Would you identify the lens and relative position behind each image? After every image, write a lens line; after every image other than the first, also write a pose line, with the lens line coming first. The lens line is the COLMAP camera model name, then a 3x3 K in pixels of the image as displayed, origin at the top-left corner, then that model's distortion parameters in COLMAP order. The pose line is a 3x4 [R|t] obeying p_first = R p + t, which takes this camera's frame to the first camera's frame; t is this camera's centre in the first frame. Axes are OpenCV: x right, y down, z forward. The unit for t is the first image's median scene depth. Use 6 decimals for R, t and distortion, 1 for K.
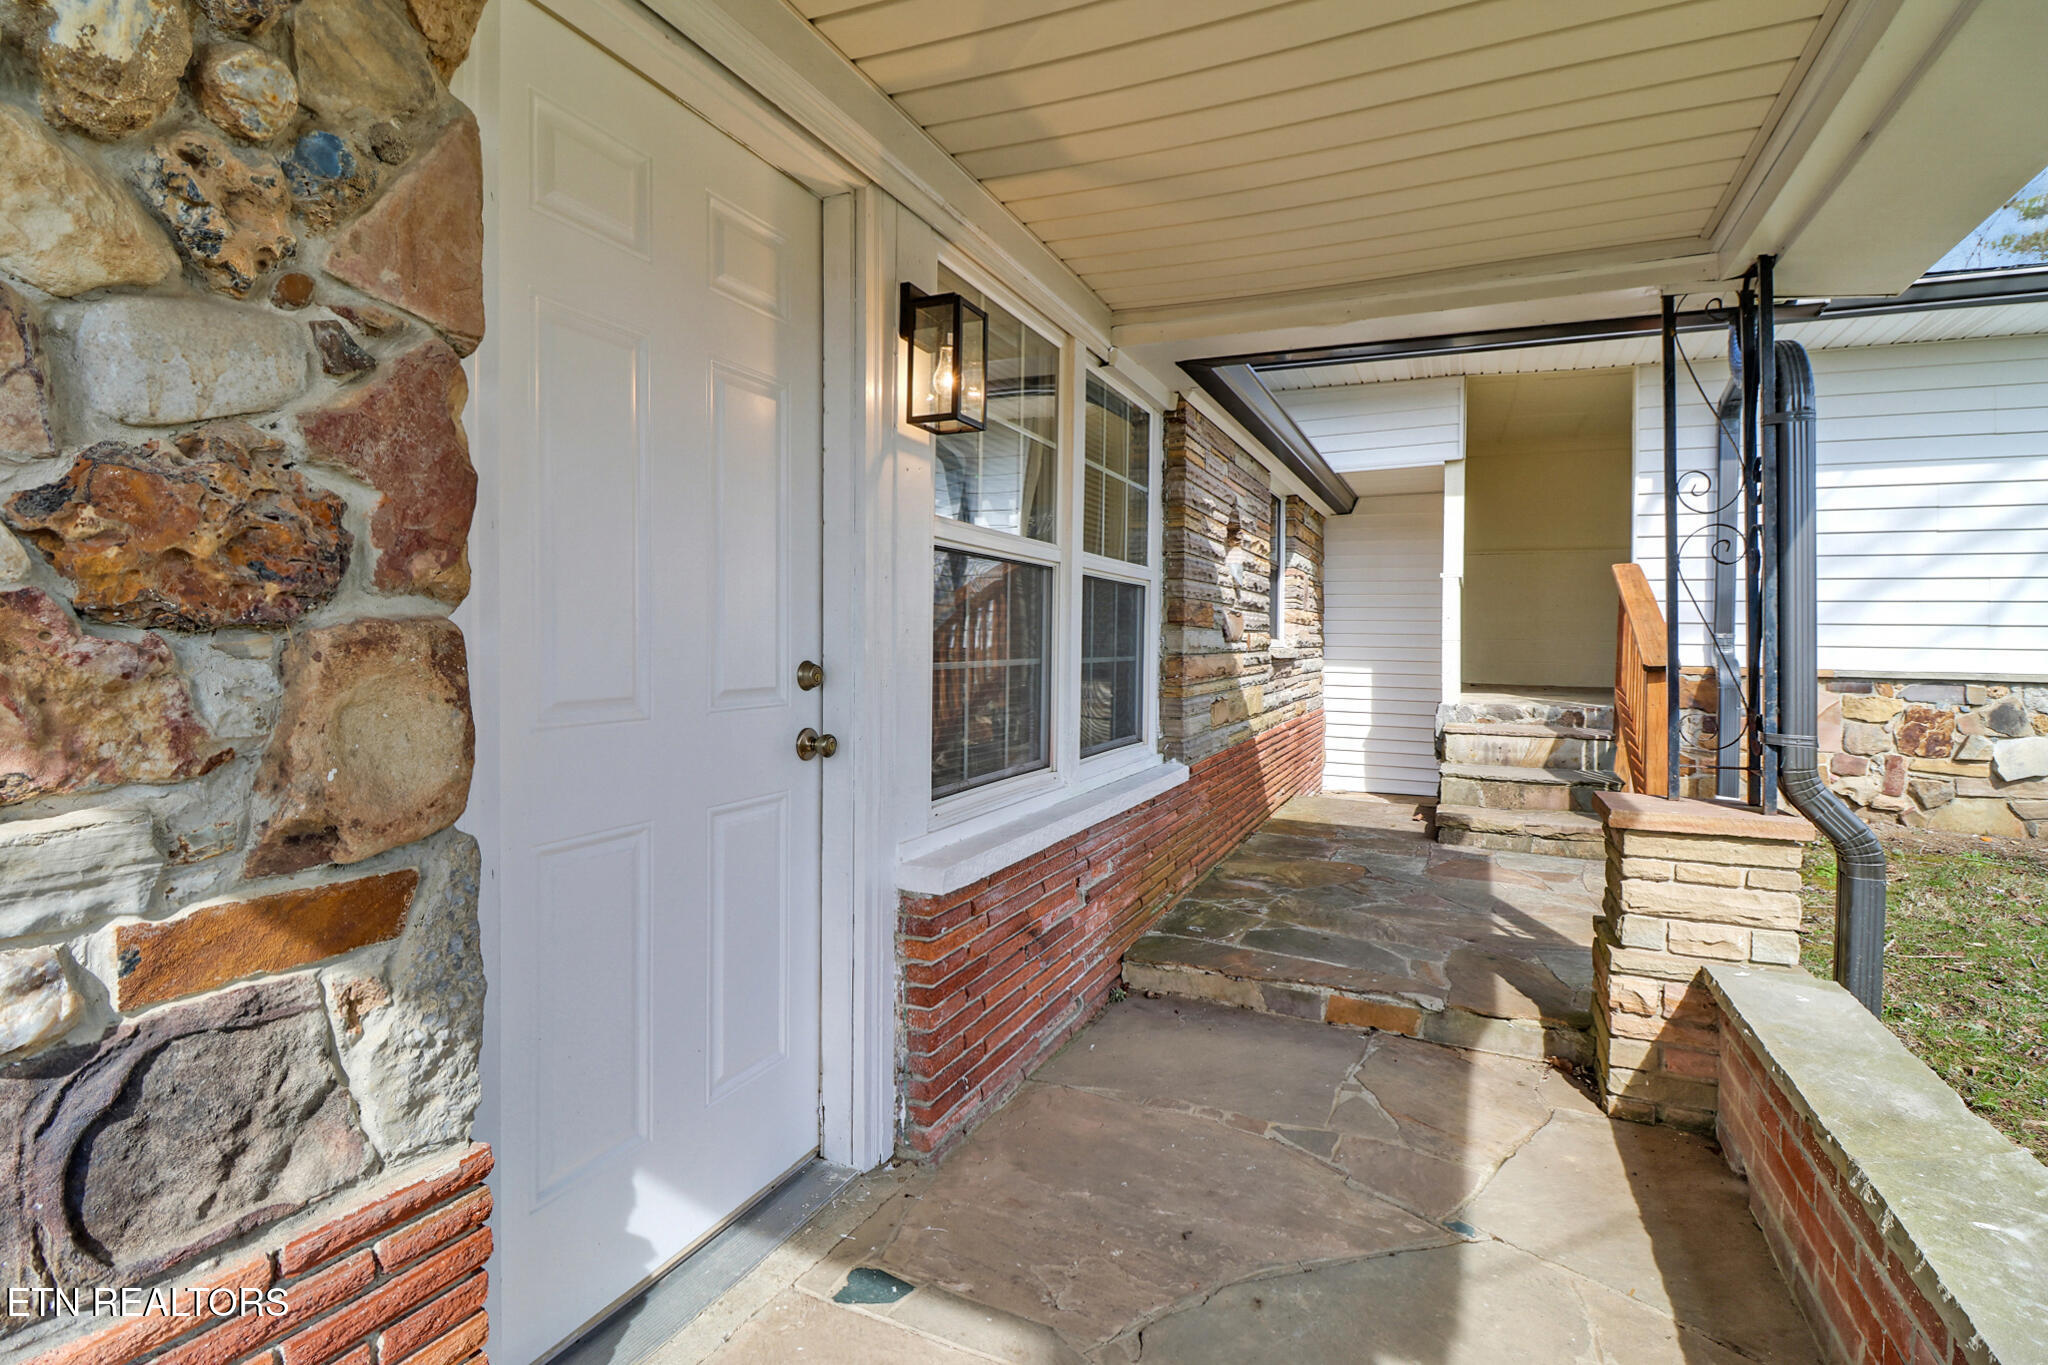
lens RADIAL K [[963.3, 0, 1025.0], [0, 963.3, 667.0], [0, 0, 1]] dist [0.009373, -0.012758]
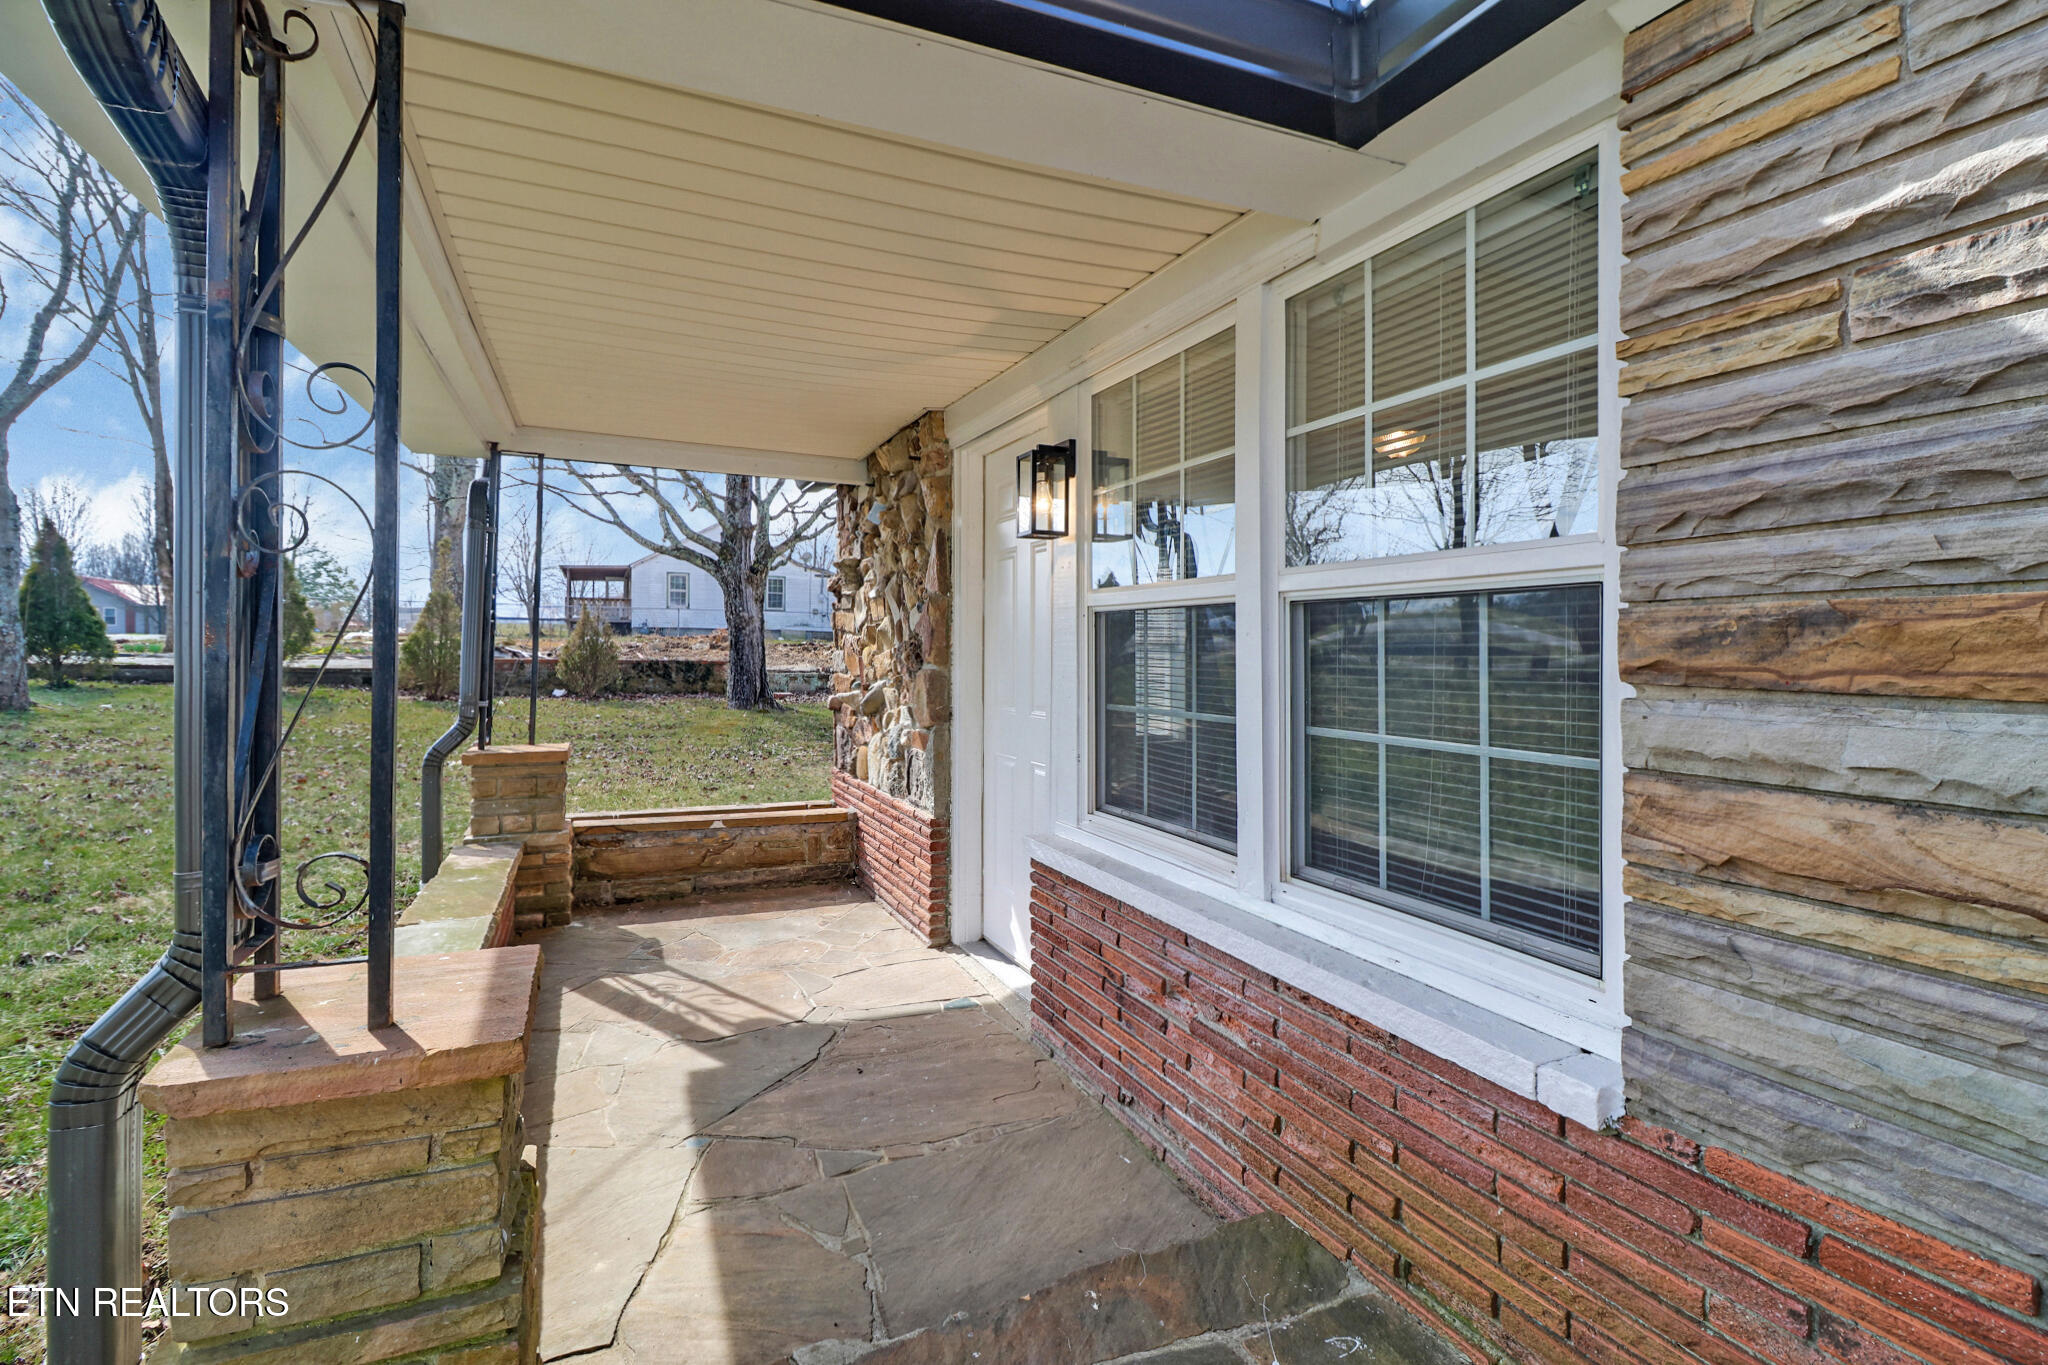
lens RADIAL K [[963.3, 0, 1019.3], [0, 963.3, 666.8], [0, 0, 1]] dist [0.009373, -0.012758]
pose [[-0.661999, -0.003190, -0.749498, 0.891713], [-0.029081, 0.999347, 0.021432, -0.074194], [0.748940, 0.035985, -0.661660, 1.688862]]
